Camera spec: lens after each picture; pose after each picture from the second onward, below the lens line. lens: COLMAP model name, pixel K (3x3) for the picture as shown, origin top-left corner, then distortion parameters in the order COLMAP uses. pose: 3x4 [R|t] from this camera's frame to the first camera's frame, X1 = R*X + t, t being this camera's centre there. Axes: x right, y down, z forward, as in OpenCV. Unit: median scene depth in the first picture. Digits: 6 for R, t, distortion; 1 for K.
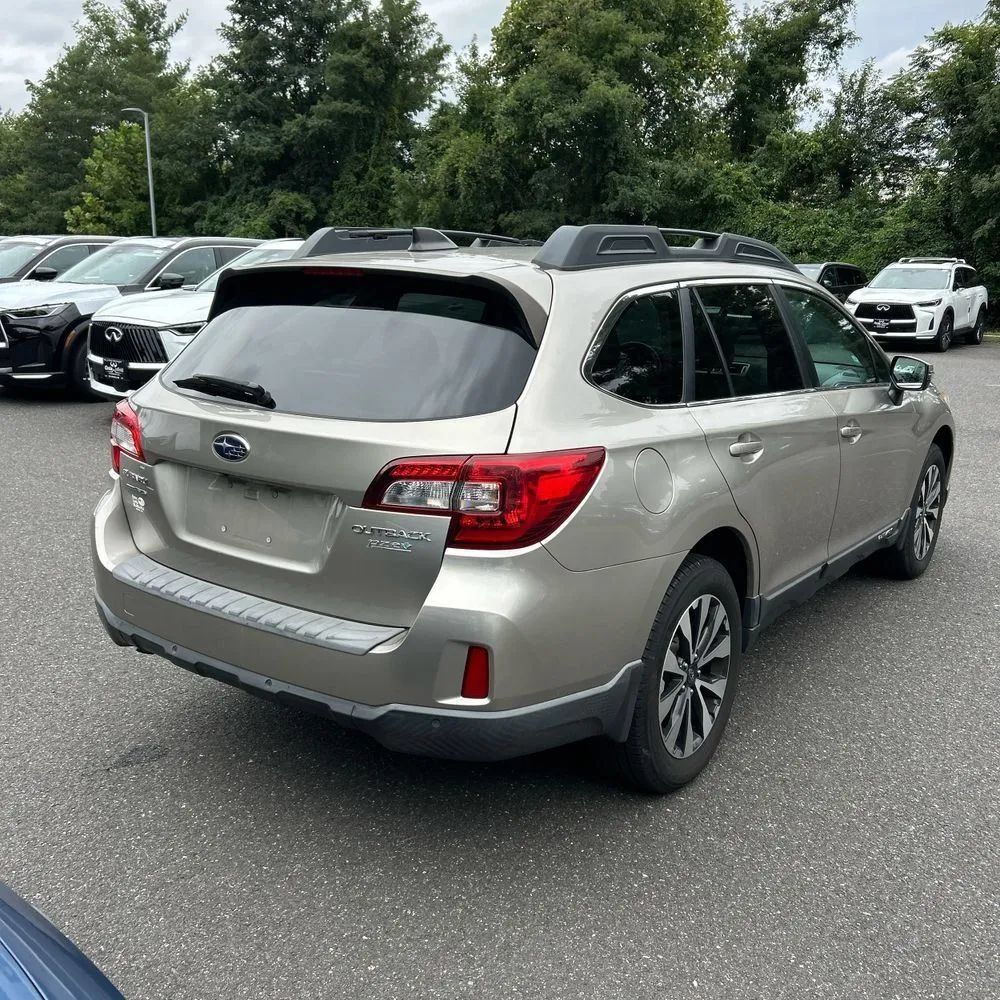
lens RADIAL K [[1010.7, 0, 517.8], [0, 1010.7, 487.4], [0, 0, 1]] dist [0.020471, 0.000000]
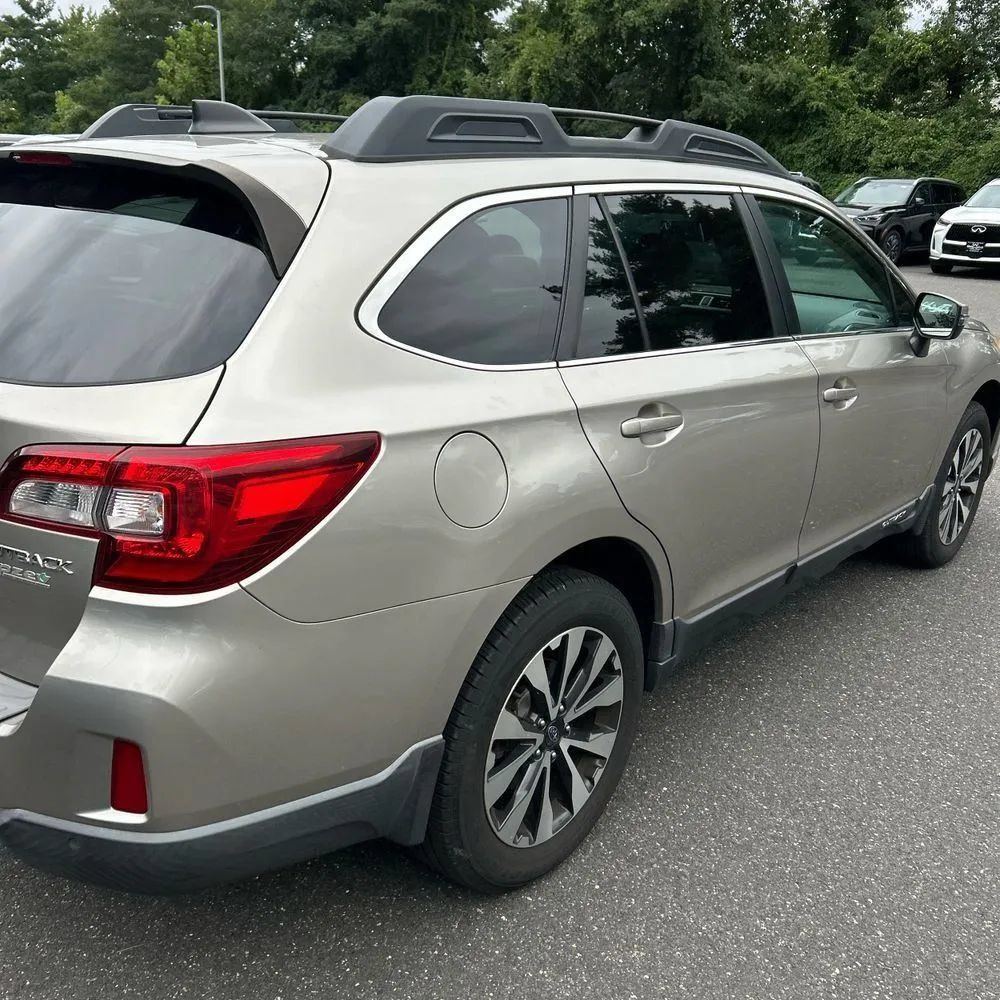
lens RADIAL K [[1010.7, 0, 506.8], [0, 1010.7, 506.6], [0, 0, 1]] dist [0.020471, 0.000000]
pose [[0.995841, 0.041505, -0.081102, 0.168187], [-0.033366, 0.994504, 0.099243, -0.044574], [0.084775, -0.096125, 0.991753, 0.251313]]
